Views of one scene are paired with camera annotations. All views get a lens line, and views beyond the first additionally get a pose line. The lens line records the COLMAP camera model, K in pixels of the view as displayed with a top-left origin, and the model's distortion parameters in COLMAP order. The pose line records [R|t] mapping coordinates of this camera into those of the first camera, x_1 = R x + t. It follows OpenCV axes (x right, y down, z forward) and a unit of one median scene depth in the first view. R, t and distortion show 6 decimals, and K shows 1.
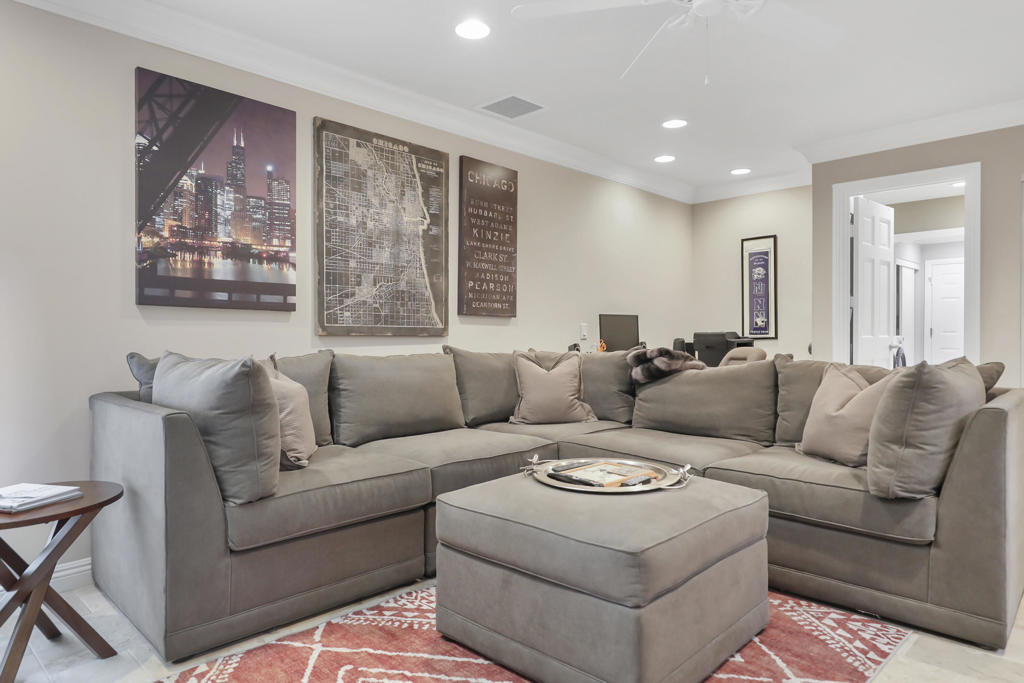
lens RADIAL K [[645.8, 0, 512.0], [0, 645.8, 341.5], [0, 0, 1]] dist [0.009908, 0.000969]
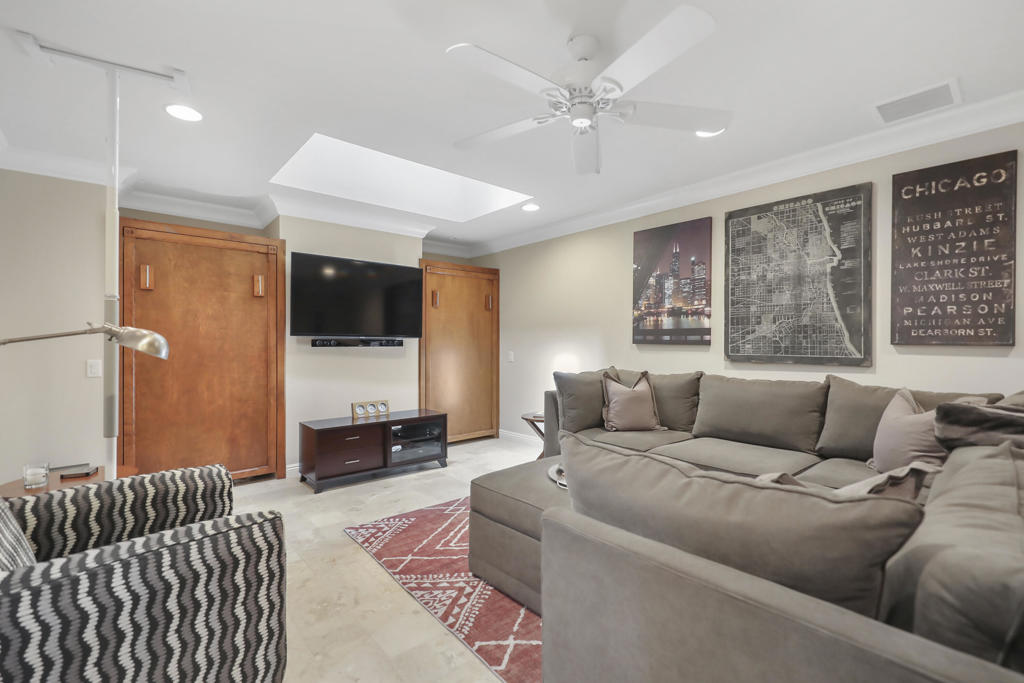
lens RADIAL K [[435.0, 0, 512.0], [0, 435.0, 341.5], [0, 0, 1]] dist [-0.000763, -0.000812]
pose [[-0.101010, 0.000047, -0.994885, 0.690525], [-0.005137, 0.999987, 0.000569, -0.049148], [0.994872, 0.005168, -0.101008, 0.583202]]
